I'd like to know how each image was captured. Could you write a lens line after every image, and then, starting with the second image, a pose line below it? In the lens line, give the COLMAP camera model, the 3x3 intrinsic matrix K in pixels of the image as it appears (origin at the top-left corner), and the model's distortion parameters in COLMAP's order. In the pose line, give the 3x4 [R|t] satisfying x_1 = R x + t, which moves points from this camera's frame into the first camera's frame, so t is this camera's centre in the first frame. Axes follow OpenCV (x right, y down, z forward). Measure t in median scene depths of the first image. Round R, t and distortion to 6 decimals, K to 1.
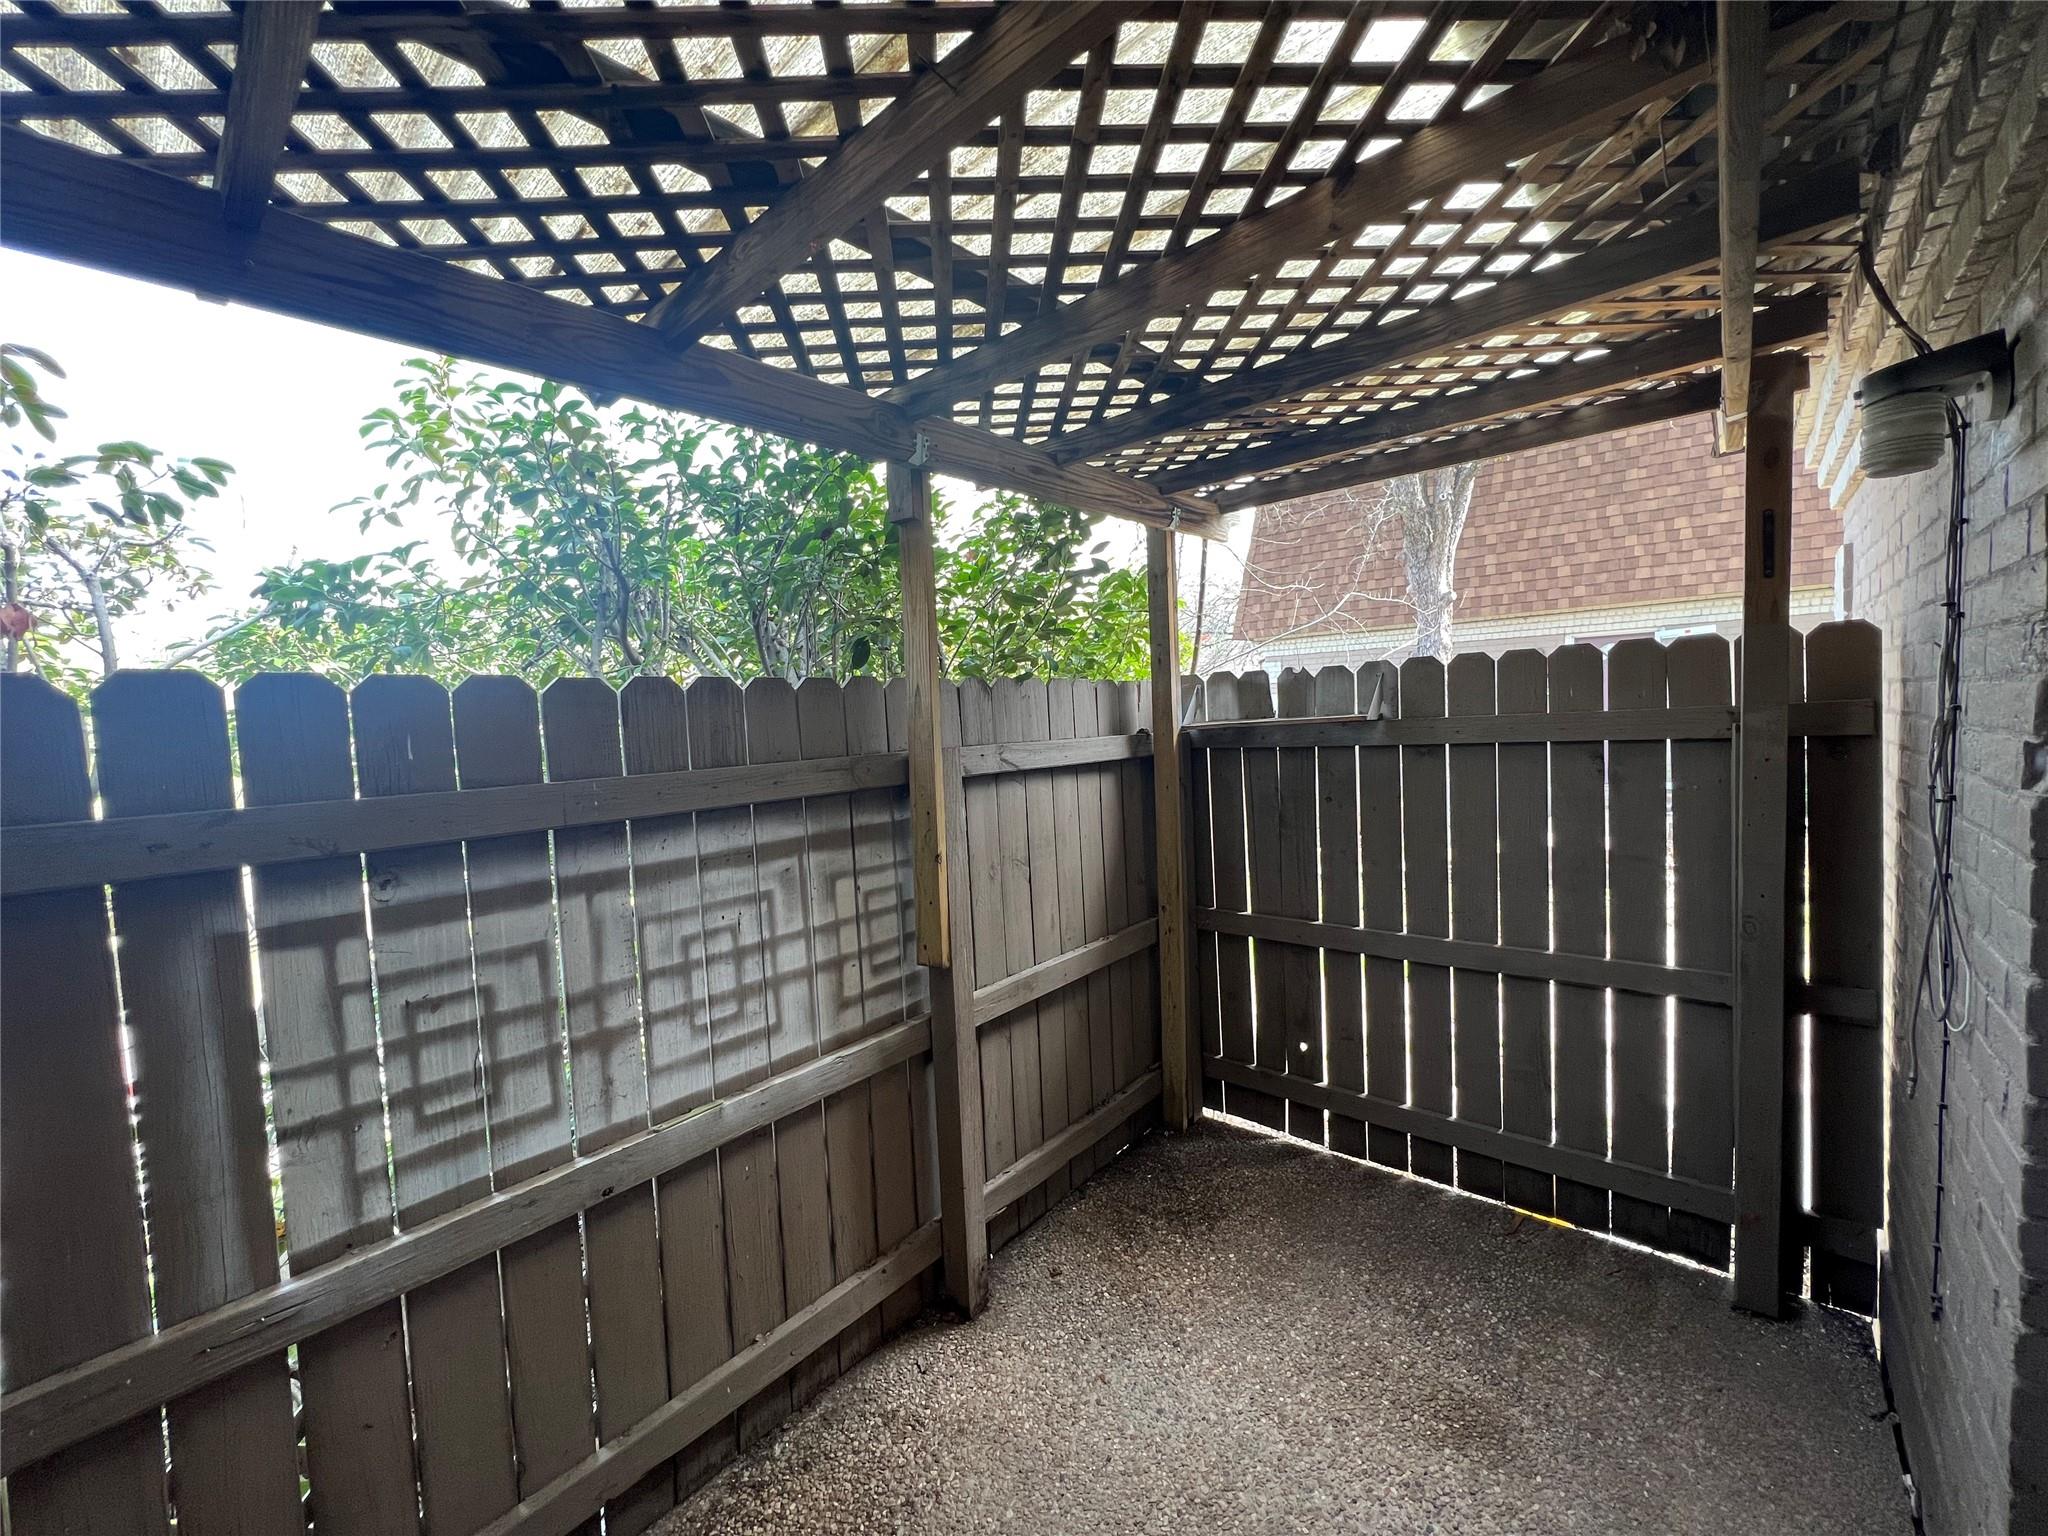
lens RADIAL K [[819.6, 0, 1027.4], [0, 819.6, 769.2], [0, 0, 1]] dist [0.002516, 0.000611]
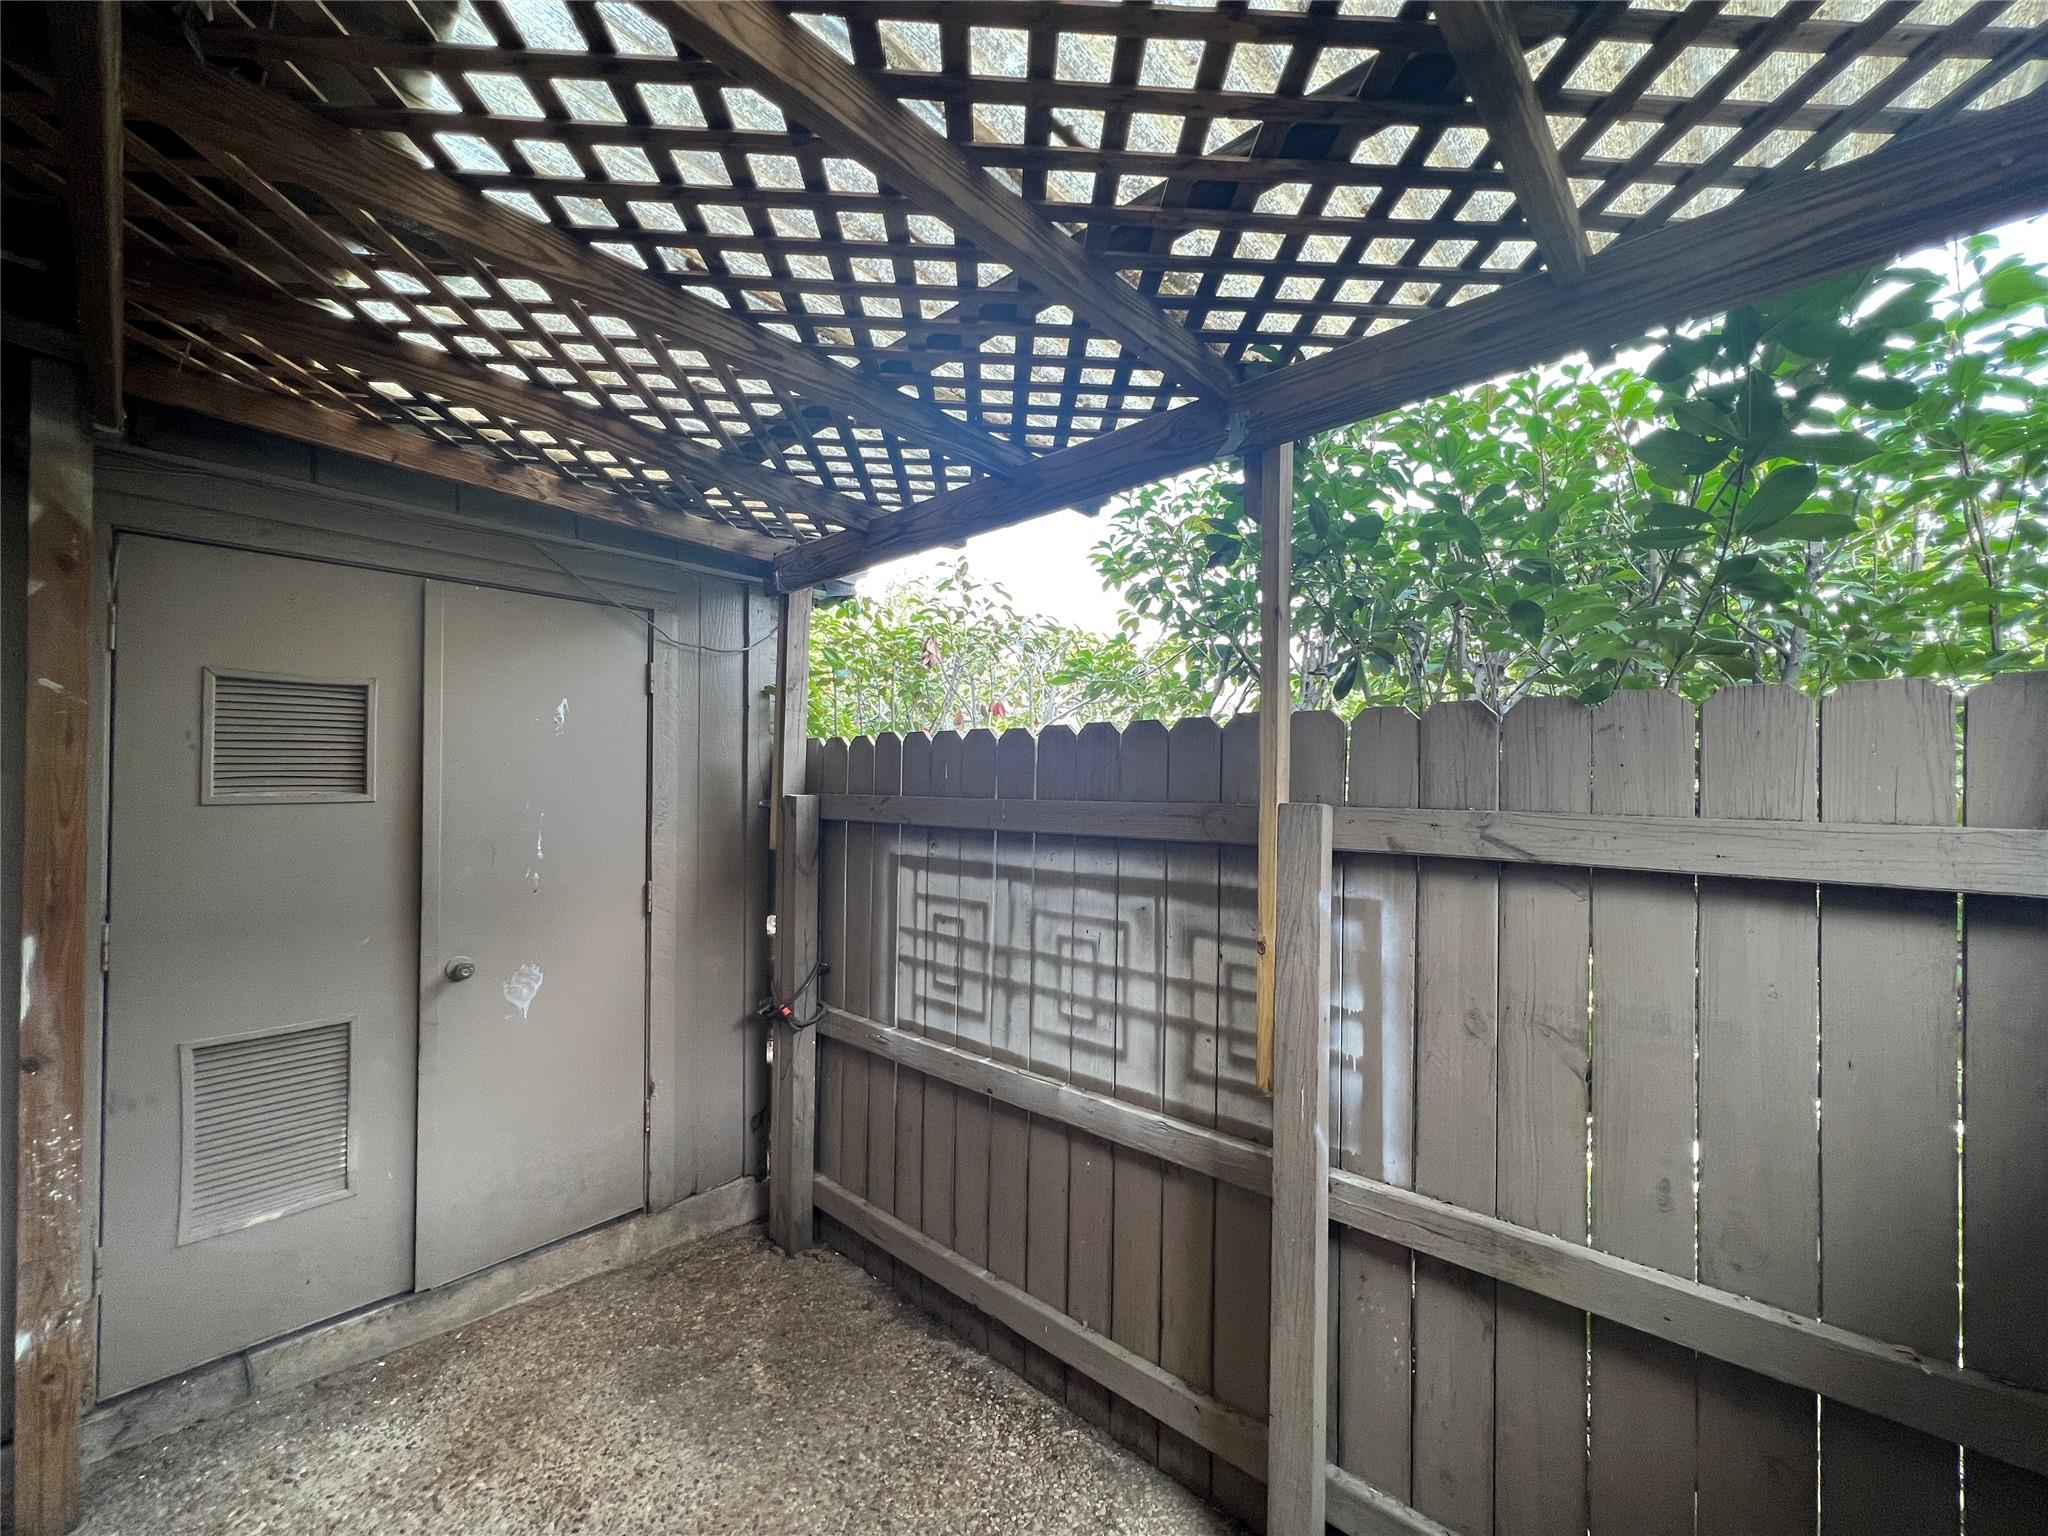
lens RADIAL K [[821.1, 0, 1029.2], [0, 821.1, 767.4], [0, 0, 1]] dist [-0.000318, -0.000153]
pose [[-0.029822, 0.032411, -0.999030, 0.749176], [-0.068130, 0.997084, 0.034382, -0.079691], [0.997231, 0.069089, -0.027527, 0.910671]]
